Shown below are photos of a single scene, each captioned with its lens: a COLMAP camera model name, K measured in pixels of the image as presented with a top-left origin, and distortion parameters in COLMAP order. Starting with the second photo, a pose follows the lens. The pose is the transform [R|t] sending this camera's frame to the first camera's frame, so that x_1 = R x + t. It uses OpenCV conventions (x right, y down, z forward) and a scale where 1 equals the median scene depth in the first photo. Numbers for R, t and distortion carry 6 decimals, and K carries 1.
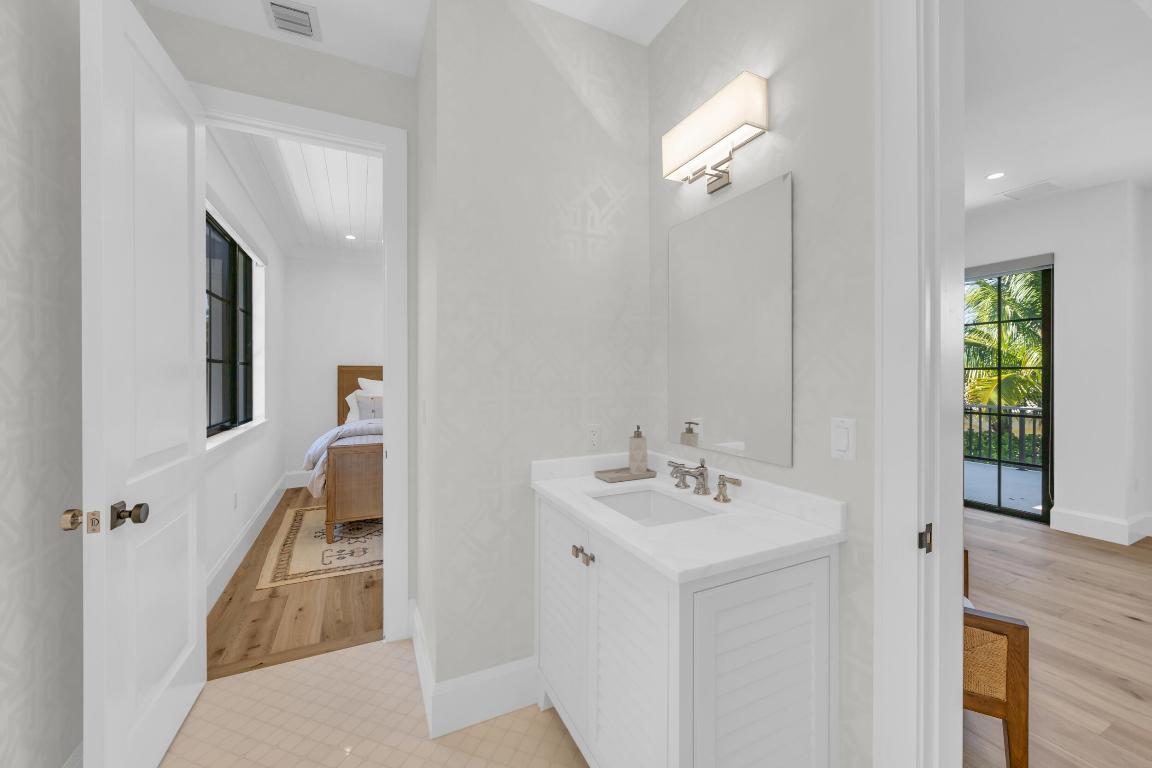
lens RADIAL K [[442.2, 0, 574.7], [0, 442.2, 377.7], [0, 0, 1]] dist [-0.007782, -0.000083]
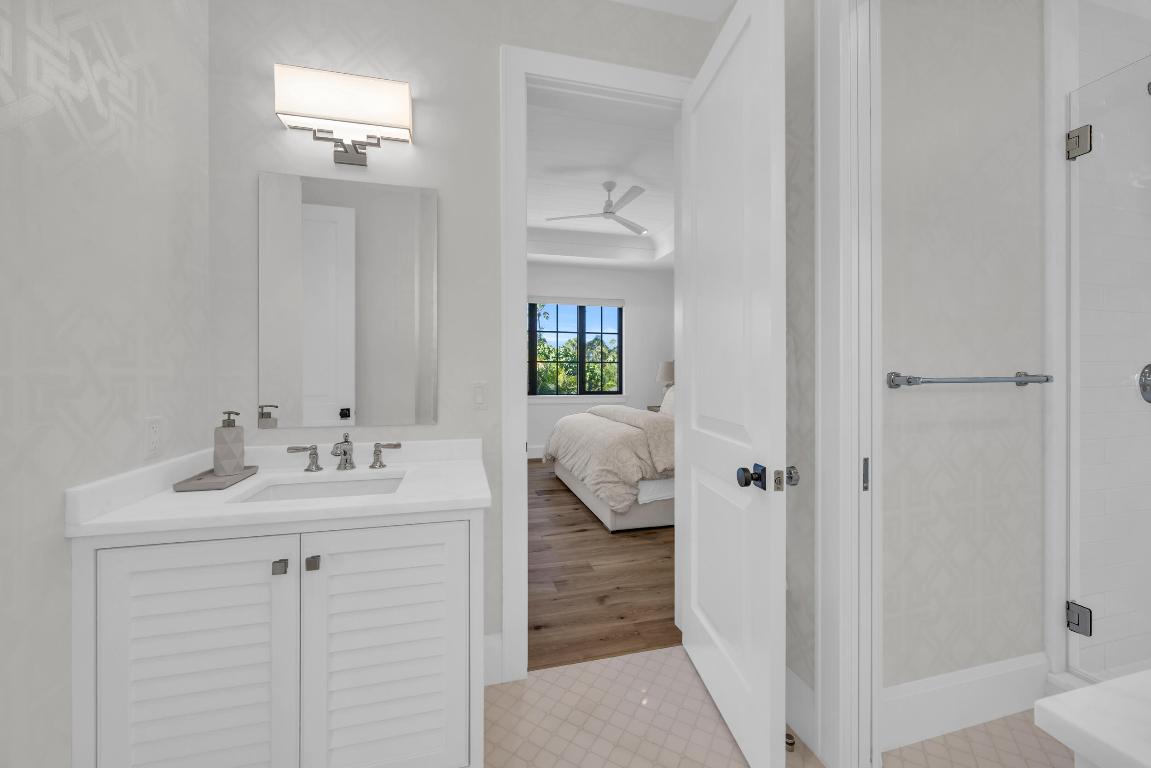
lens RADIAL K [[444.1, 0, 575.5], [0, 444.1, 384.0], [0, 0, 1]] dist [-0.000549, -0.000231]
pose [[0.204817, -0.007796, 0.978769, -0.513648], [0.013516, 0.999895, 0.005136, 0.067951], [-0.978707, 0.012177, 0.204901, 0.267791]]
